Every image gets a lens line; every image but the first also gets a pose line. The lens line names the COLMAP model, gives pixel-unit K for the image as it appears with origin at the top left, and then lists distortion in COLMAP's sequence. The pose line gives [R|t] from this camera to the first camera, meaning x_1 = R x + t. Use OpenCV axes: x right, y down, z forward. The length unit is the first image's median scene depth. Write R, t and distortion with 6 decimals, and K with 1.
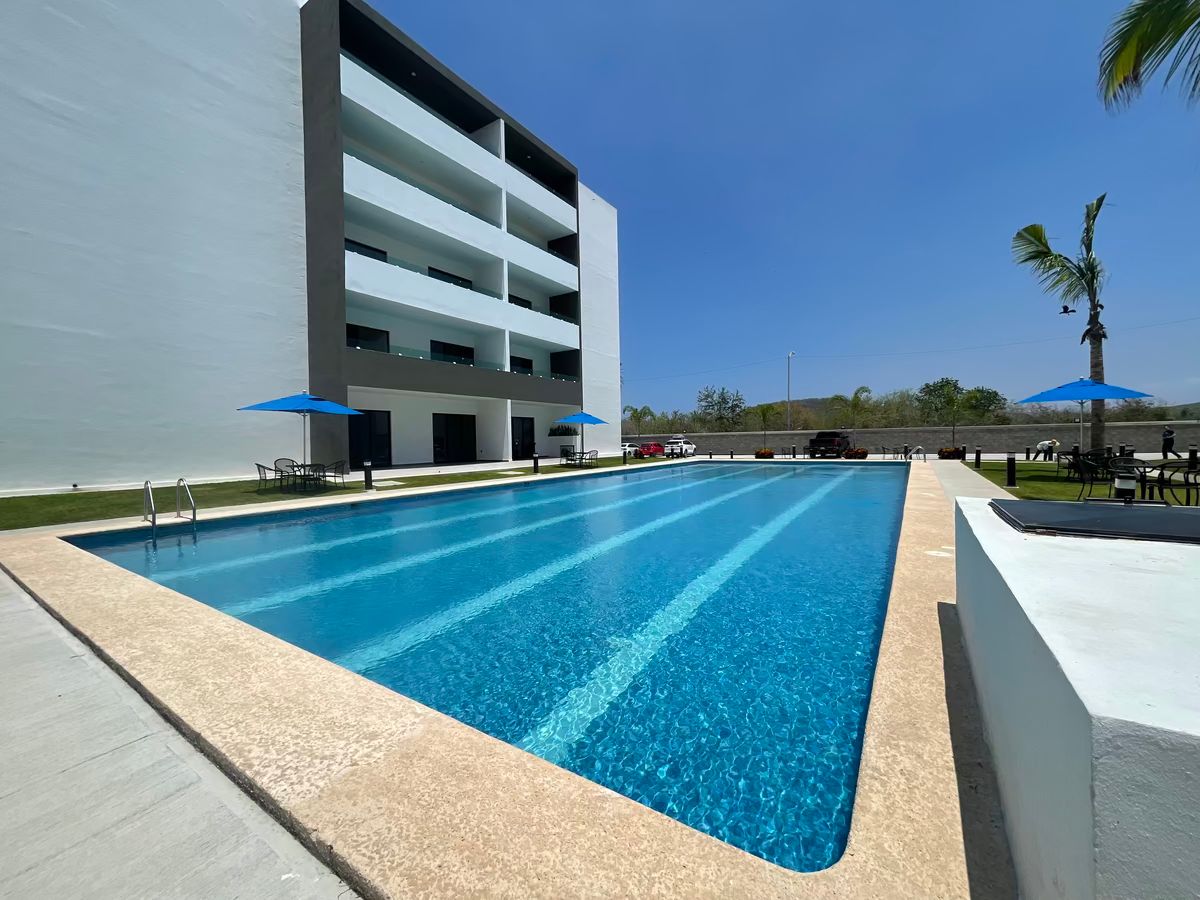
lens RADIAL K [[485.3, 0, 597.2], [0, 485.3, 440.8], [0, 0, 1]] dist [-0.001786, 0.000007]
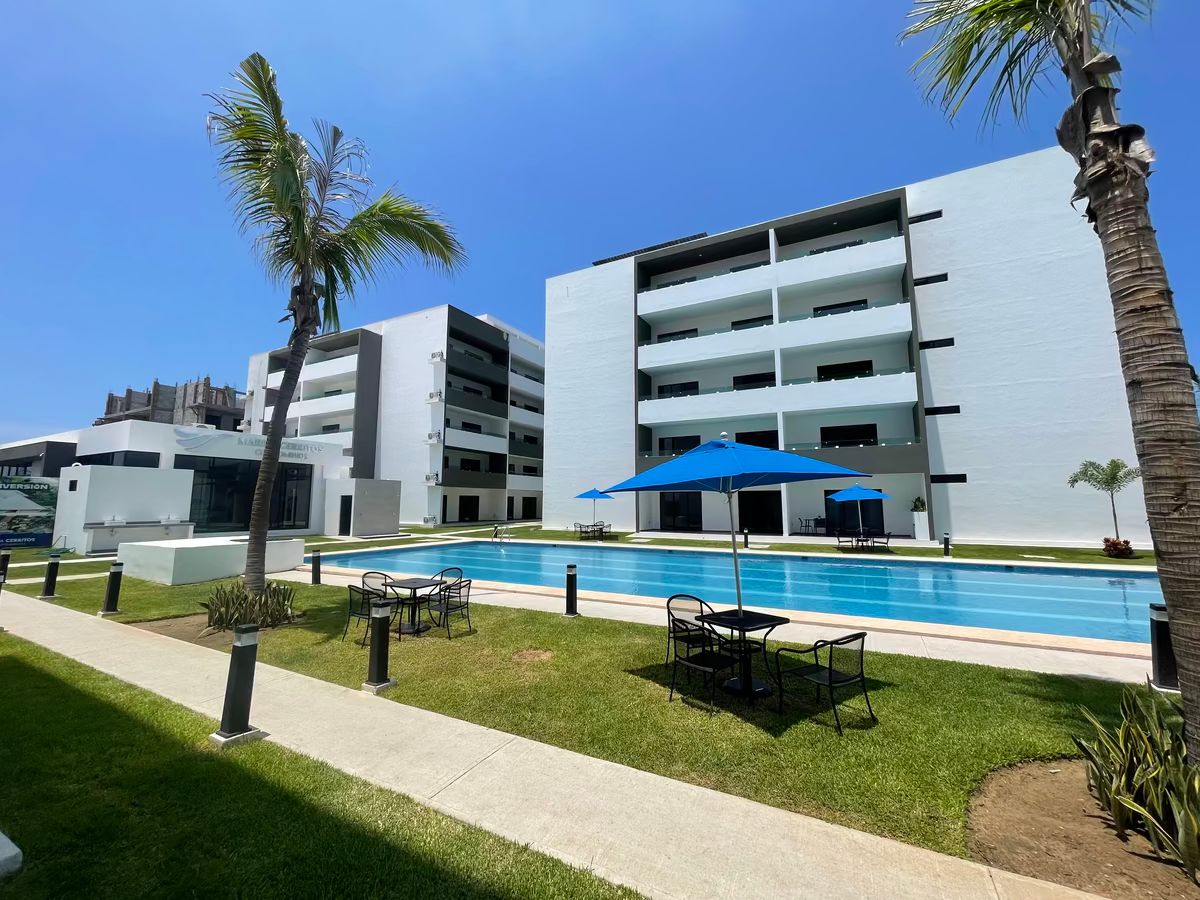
lens RADIAL K [[485.3, 0, 601.2], [0, 485.3, 445.9], [0, 0, 1]] dist [-0.001786, 0.000007]
pose [[0.088812, -0.101021, -0.990912, 0.833498], [-0.002428, 0.994819, -0.101636, -0.043890], [0.996045, 0.011432, 0.088106, 0.511586]]
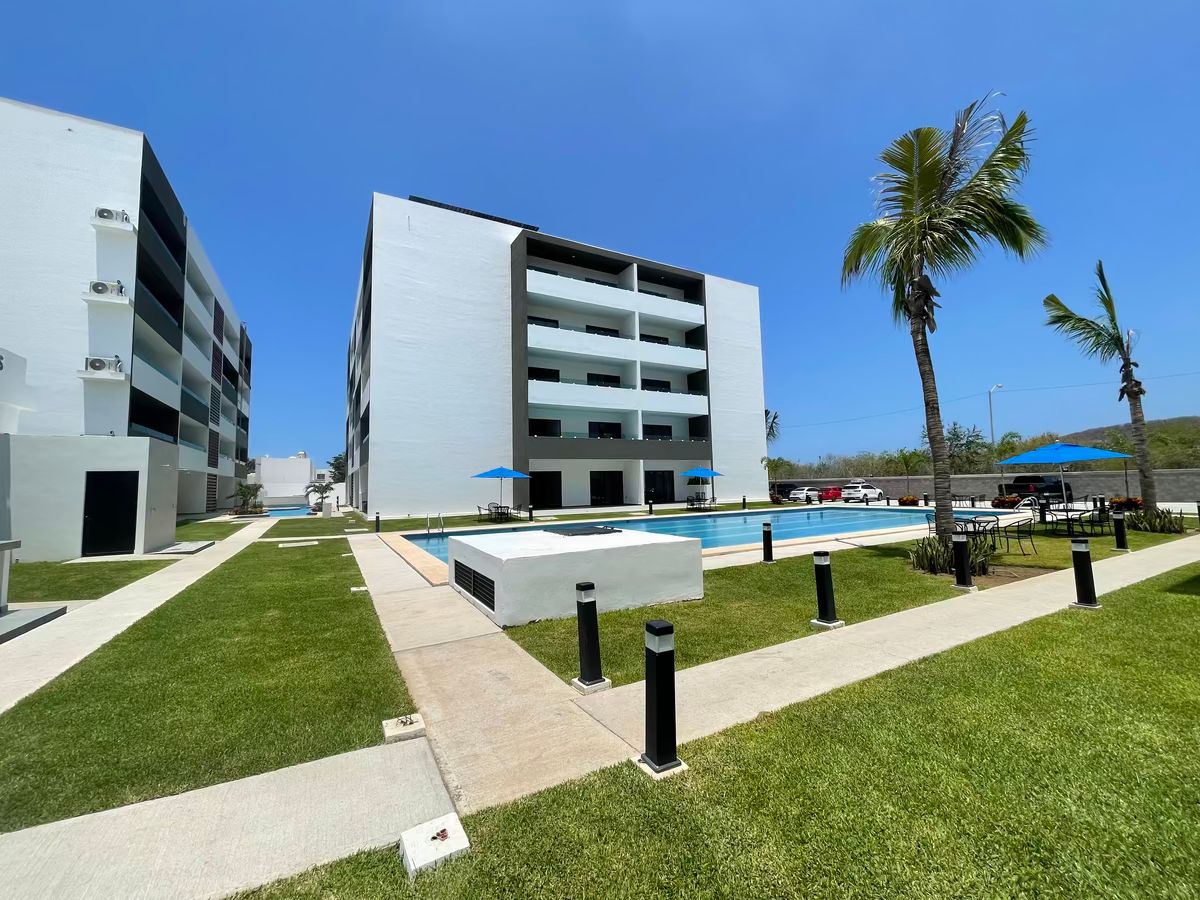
lens RADIAL K [[485.3, 0, 600.6], [0, 485.3, 449.3], [0, 0, 1]] dist [-0.001786, 0.000007]
pose [[0.885644, -0.035350, -0.463017, 0.352170], [0.006396, 0.997932, -0.063955, -0.028698], [0.464321, 0.053680, 0.884039, -0.273632]]
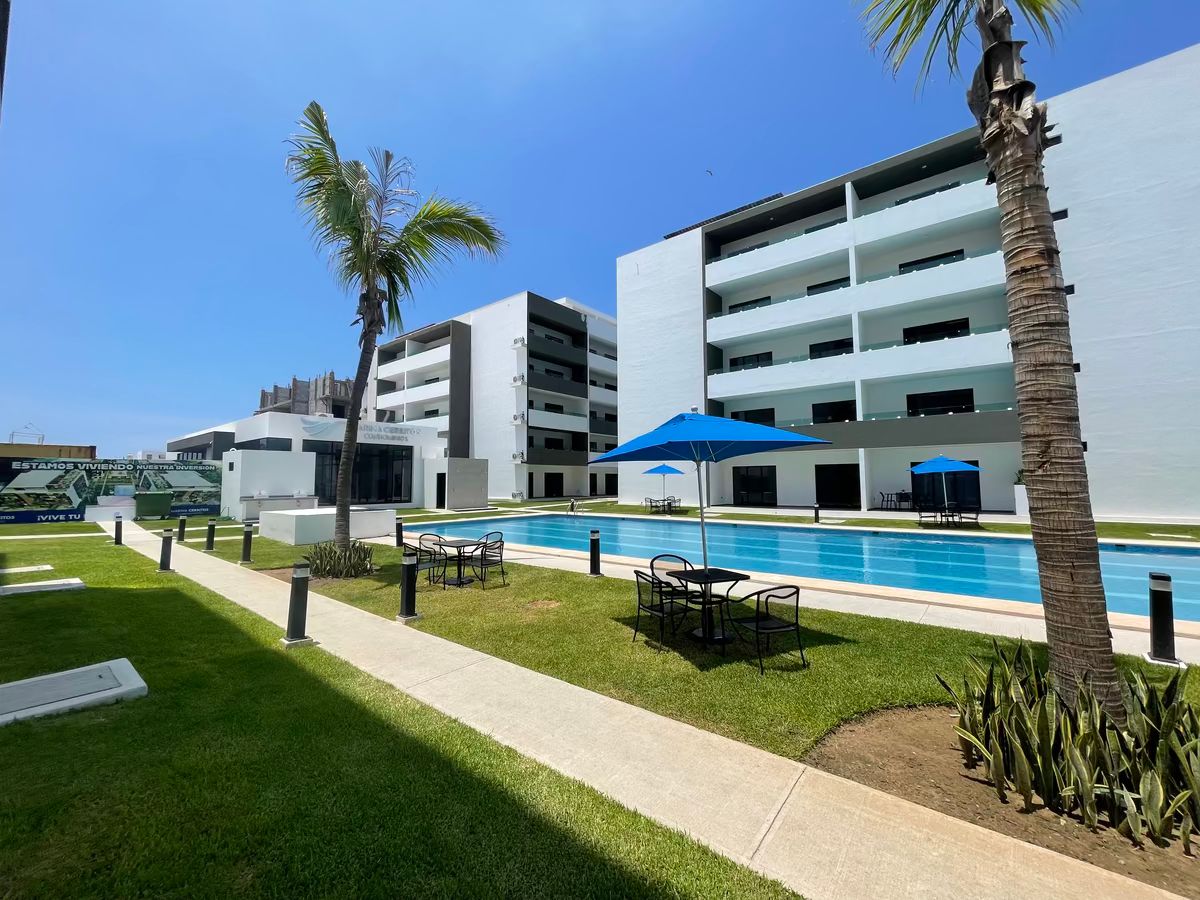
lens RADIAL K [[485.3, 0, 600.5], [0, 485.3, 447.0], [0, 0, 1]] dist [-0.001786, 0.000007]
pose [[-0.105347, -0.052585, -0.993044, 0.863839], [0.006742, 0.998540, -0.053592, -0.039479], [0.994413, -0.012341, -0.104839, 0.570895]]
